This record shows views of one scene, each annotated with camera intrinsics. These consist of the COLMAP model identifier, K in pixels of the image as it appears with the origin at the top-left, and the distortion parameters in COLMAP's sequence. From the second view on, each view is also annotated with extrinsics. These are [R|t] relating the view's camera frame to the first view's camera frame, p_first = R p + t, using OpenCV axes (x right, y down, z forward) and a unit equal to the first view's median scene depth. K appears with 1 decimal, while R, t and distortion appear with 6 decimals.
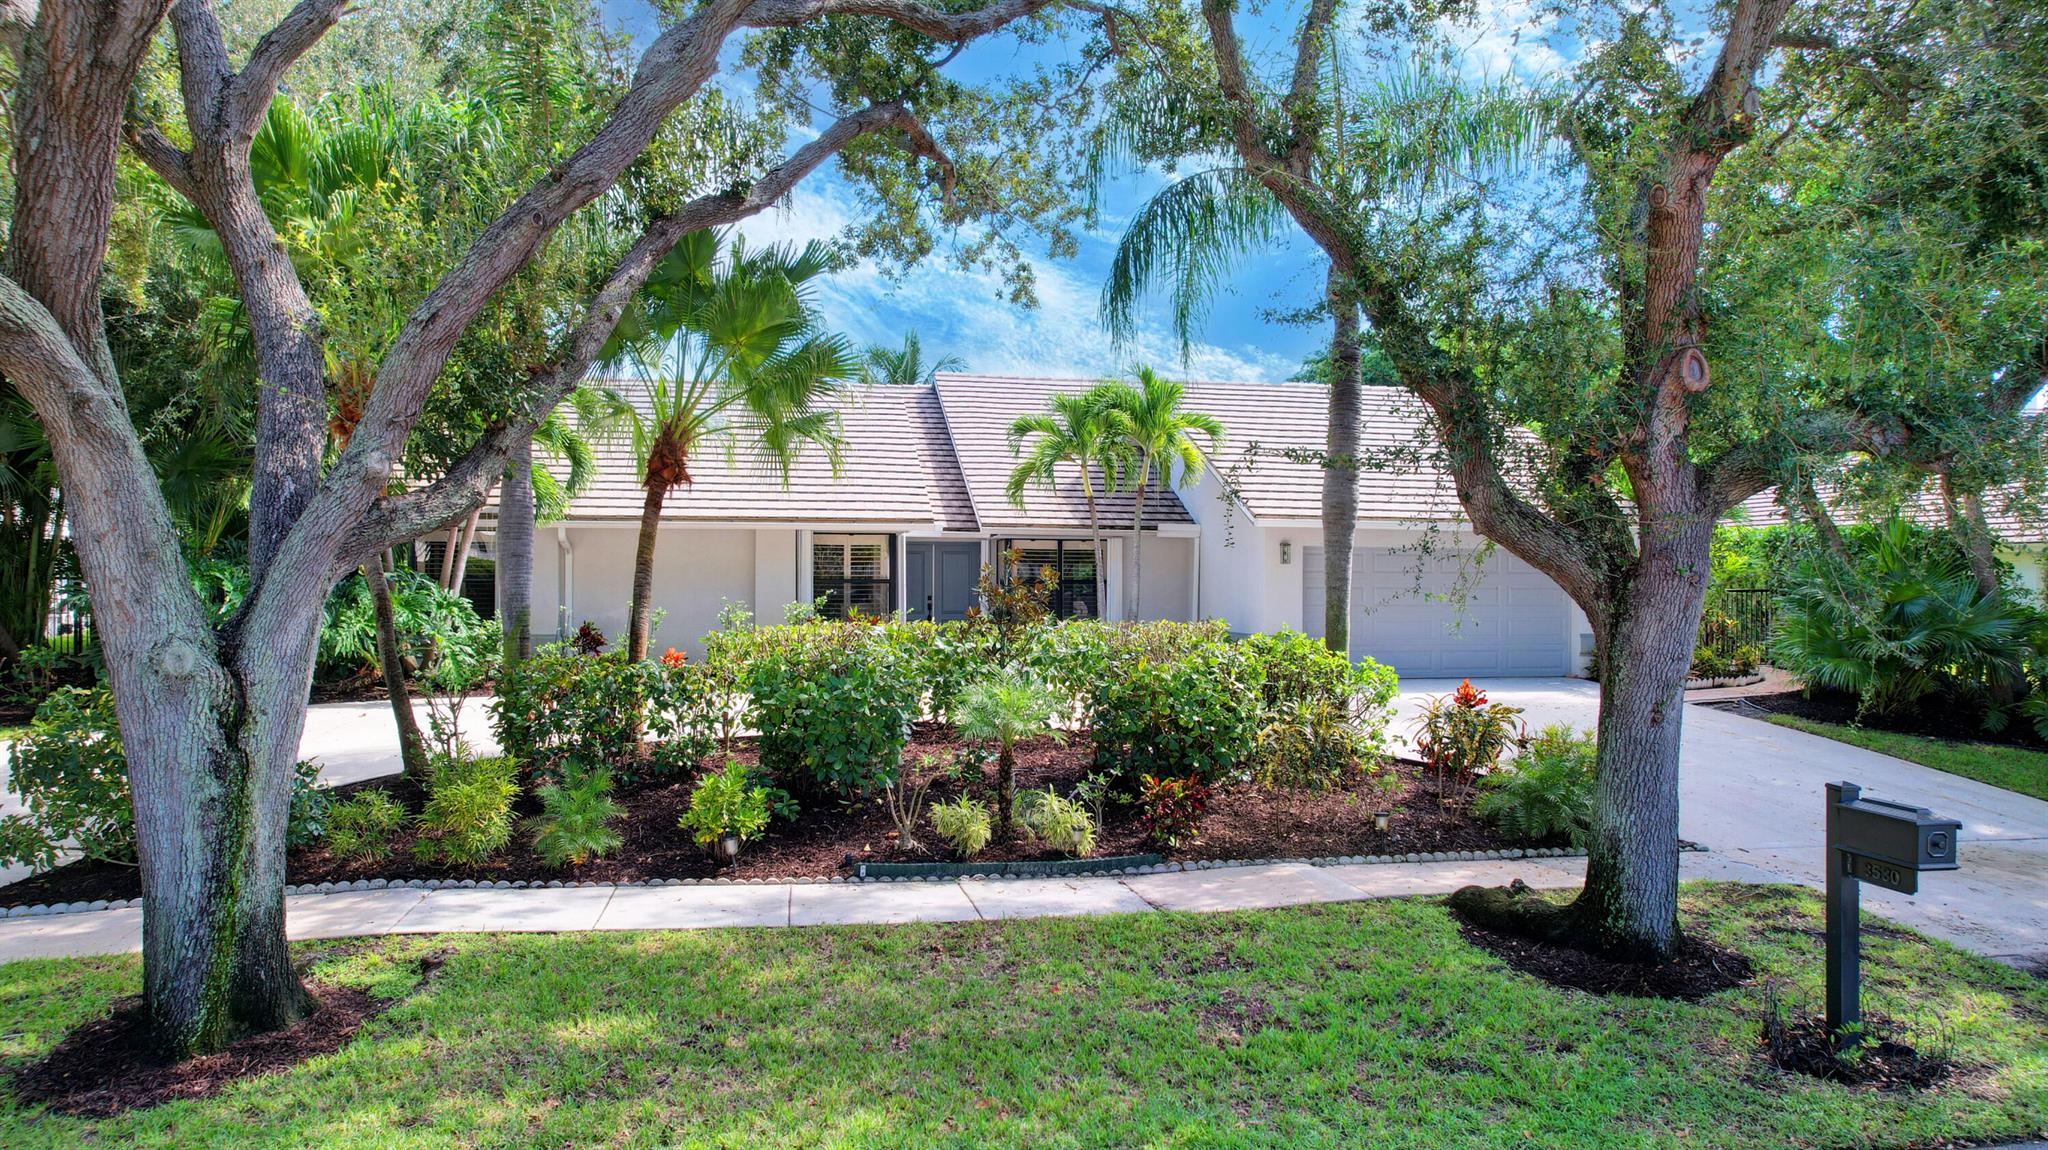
lens RADIAL K [[1364.9, 0, 1024.0], [0, 1364.9, 575.0], [0, 0, 1]] dist [0.000060, 0.000402]
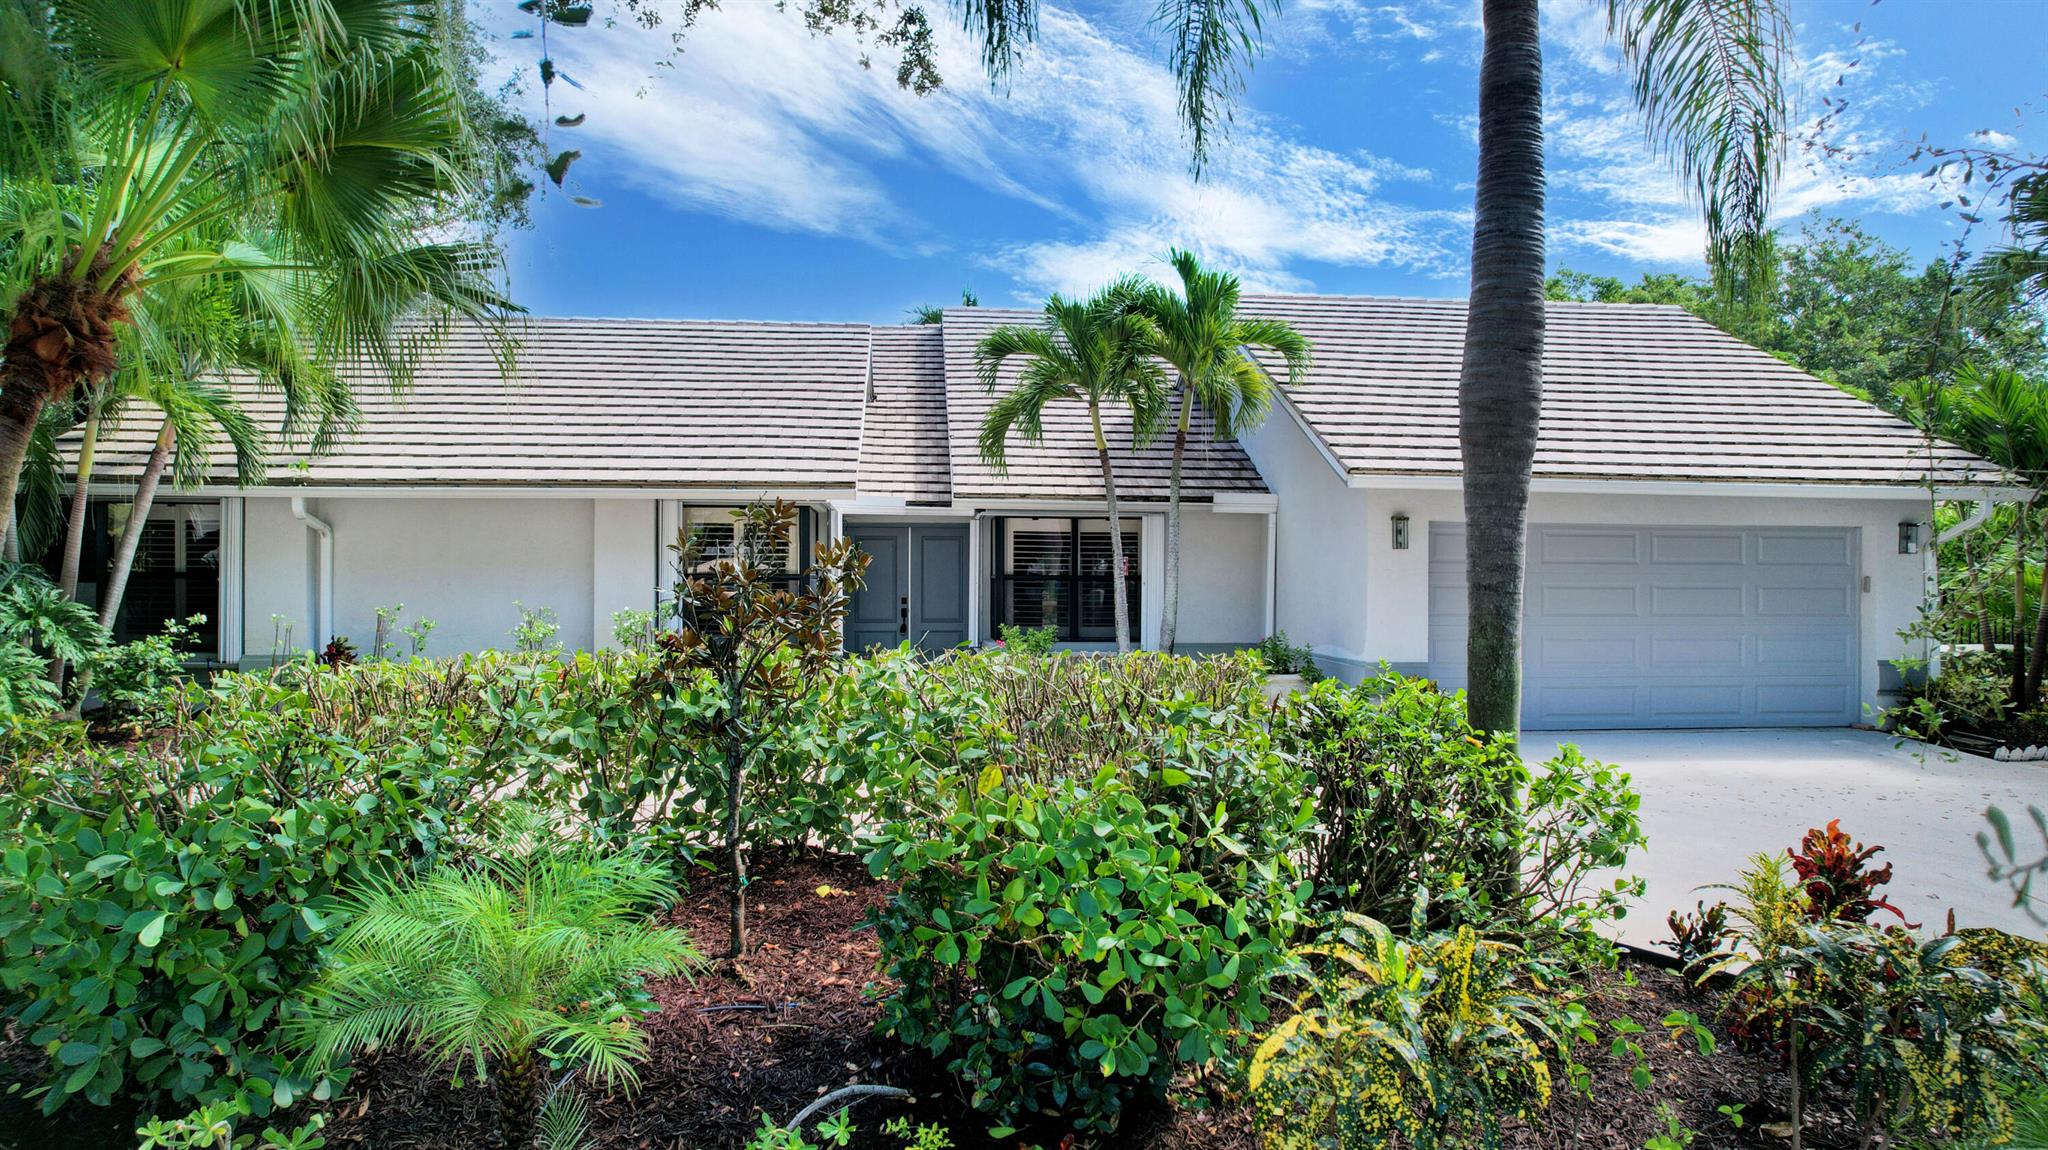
lens RADIAL K [[1364.9, 0, 1024.0], [0, 1364.9, 575.0], [0, 0, 1]] dist [0.000060, 0.000402]
pose [[0.995369, 0.000394, -0.096124, 0.074882], [-0.000241, 0.999999, 0.001605, 0.002282], [0.096125, -0.001575, 0.995368, 0.339081]]
